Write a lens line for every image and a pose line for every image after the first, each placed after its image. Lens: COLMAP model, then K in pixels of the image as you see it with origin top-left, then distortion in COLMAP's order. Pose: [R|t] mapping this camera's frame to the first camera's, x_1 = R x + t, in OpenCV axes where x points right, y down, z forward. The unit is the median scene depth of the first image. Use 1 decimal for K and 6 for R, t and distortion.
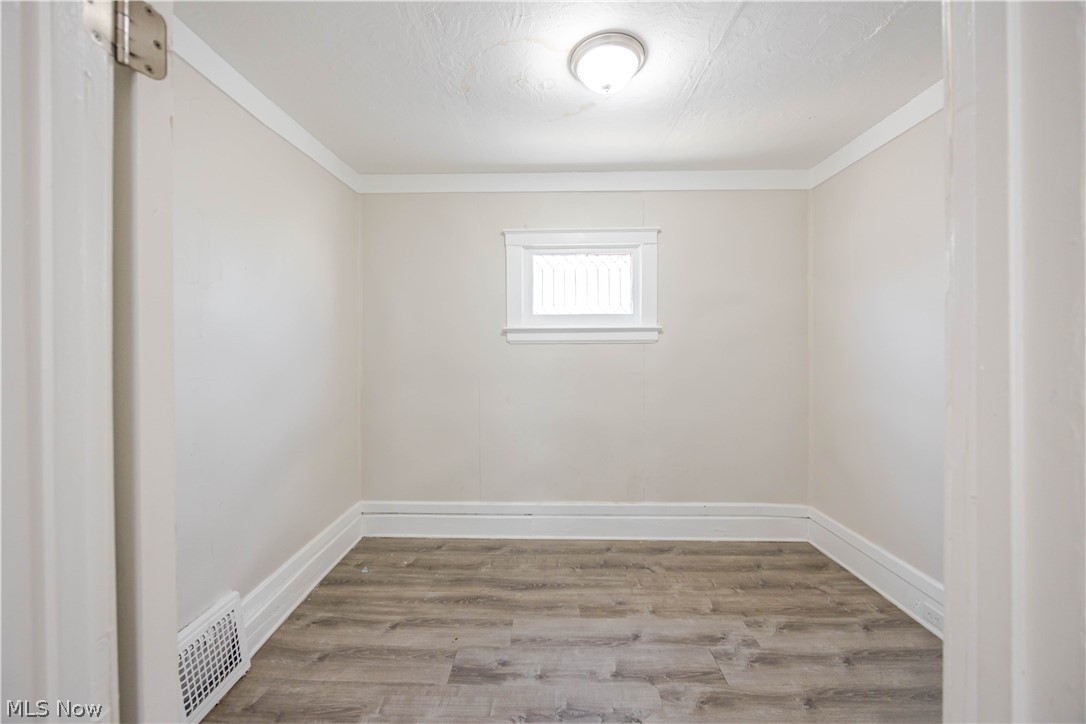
lens RADIAL K [[415.0, 0, 540.1], [0, 415.0, 358.6], [0, 0, 1]] dist [-0.002487, -0.000256]
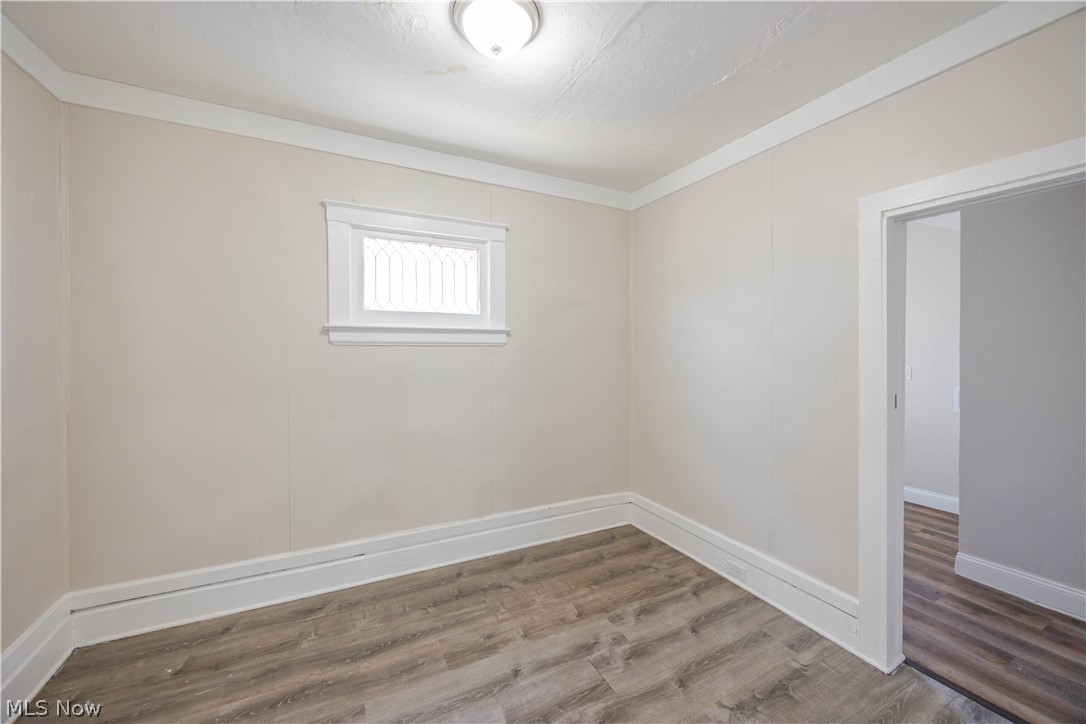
lens RADIAL K [[415.0, 0, 540.1], [0, 415.0, 358.6], [0, 0, 1]] dist [-0.002487, -0.000256]
pose [[0.884095, -0.004461, 0.467286, -0.112143], [0.003987, 0.999990, 0.002004, -0.011959], [-0.467290, 0.000091, 0.884104, 0.138655]]
